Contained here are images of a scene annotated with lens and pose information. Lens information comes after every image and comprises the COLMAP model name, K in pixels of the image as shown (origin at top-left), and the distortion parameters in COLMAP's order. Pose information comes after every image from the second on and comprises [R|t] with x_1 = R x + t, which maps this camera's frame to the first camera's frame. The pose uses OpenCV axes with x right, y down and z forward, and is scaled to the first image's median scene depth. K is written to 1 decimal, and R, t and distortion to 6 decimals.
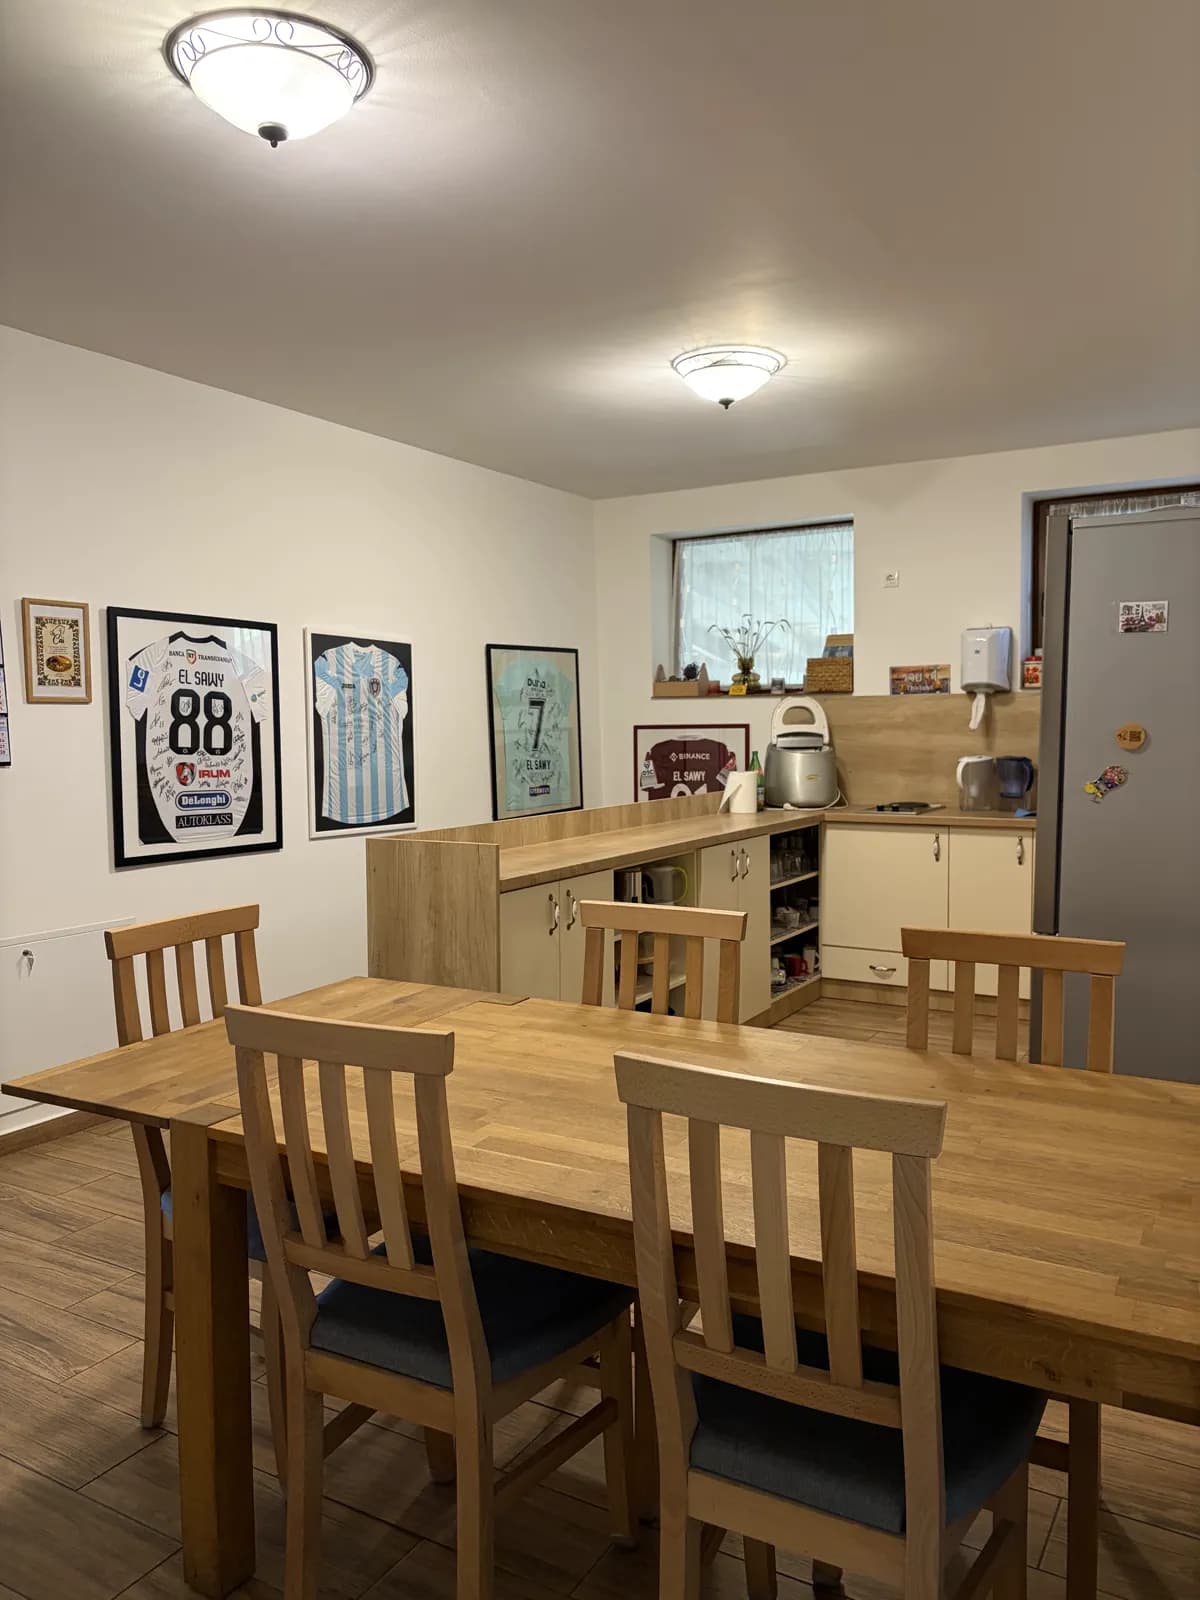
lens RADIAL K [[1204.2, 0, 592.5], [0, 1204.2, 810.9], [0, 0, 1]] dist [0.008808, -0.004499]
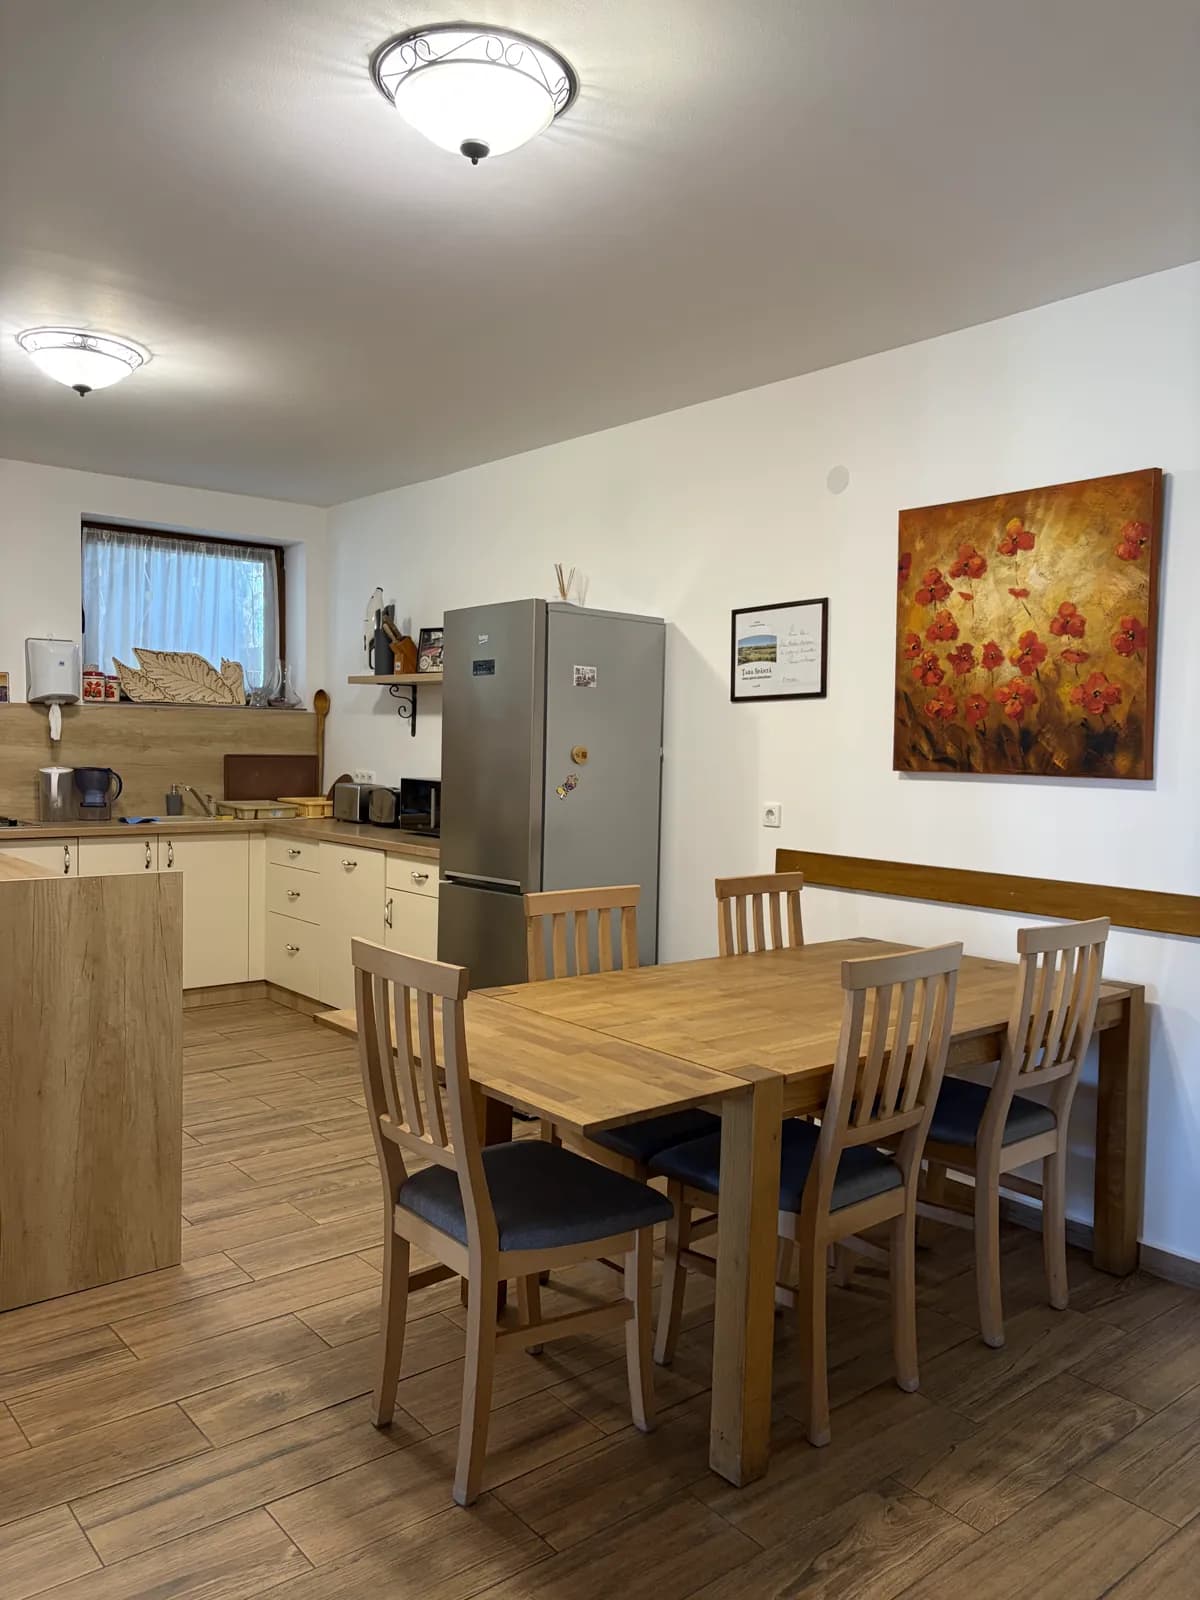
lens RADIAL K [[1204.2, 0, 614.6], [0, 1204.2, 821.6], [0, 0, 1]] dist [0.008808, -0.004499]
pose [[0.318470, -0.049243, 0.946653, -0.475284], [0.045308, 0.998299, 0.036688, -0.015579], [-0.946849, 0.031207, 0.320160, 0.234538]]
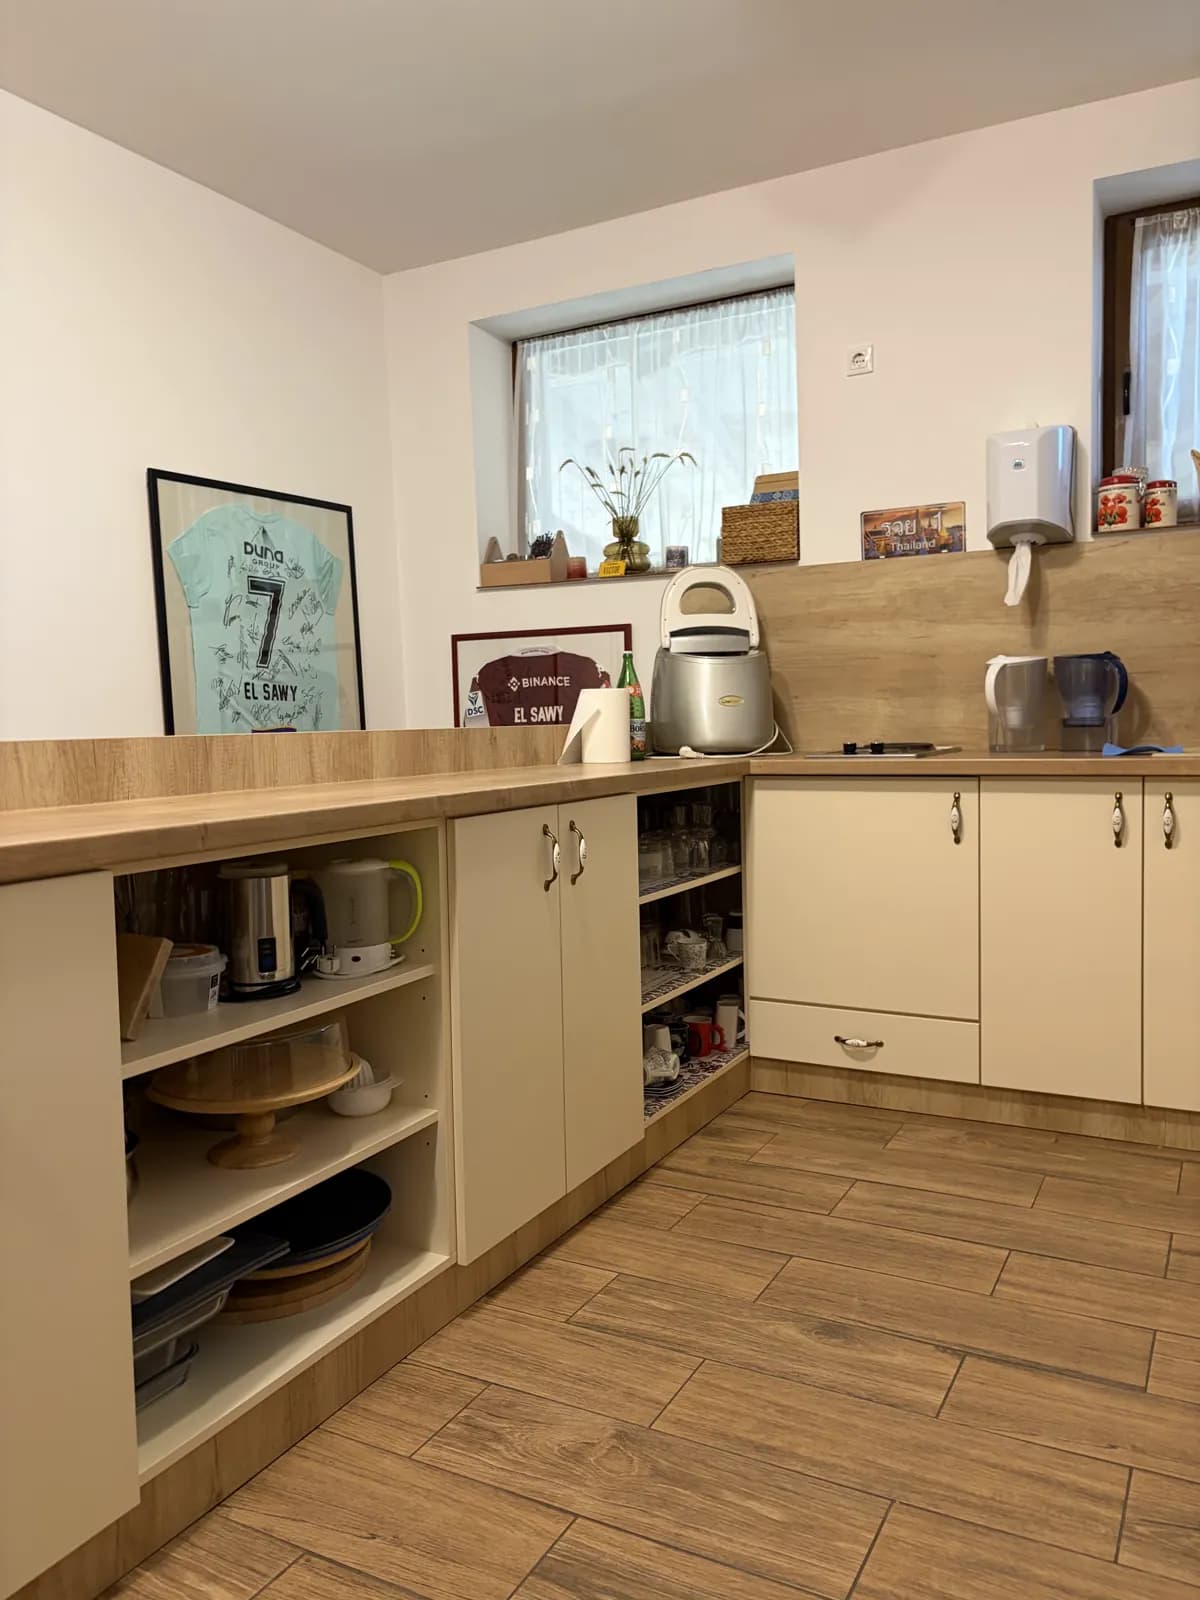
lens RADIAL K [[1204.2, 0, 606.6], [0, 1204.2, 797.1], [0, 0, 1]] dist [0.008808, -0.004499]
pose [[0.998848, -0.013808, 0.045955, 0.098661], [0.014155, 0.999874, -0.007234, 0.021331], [-0.045849, 0.007876, 0.998917, 0.439017]]
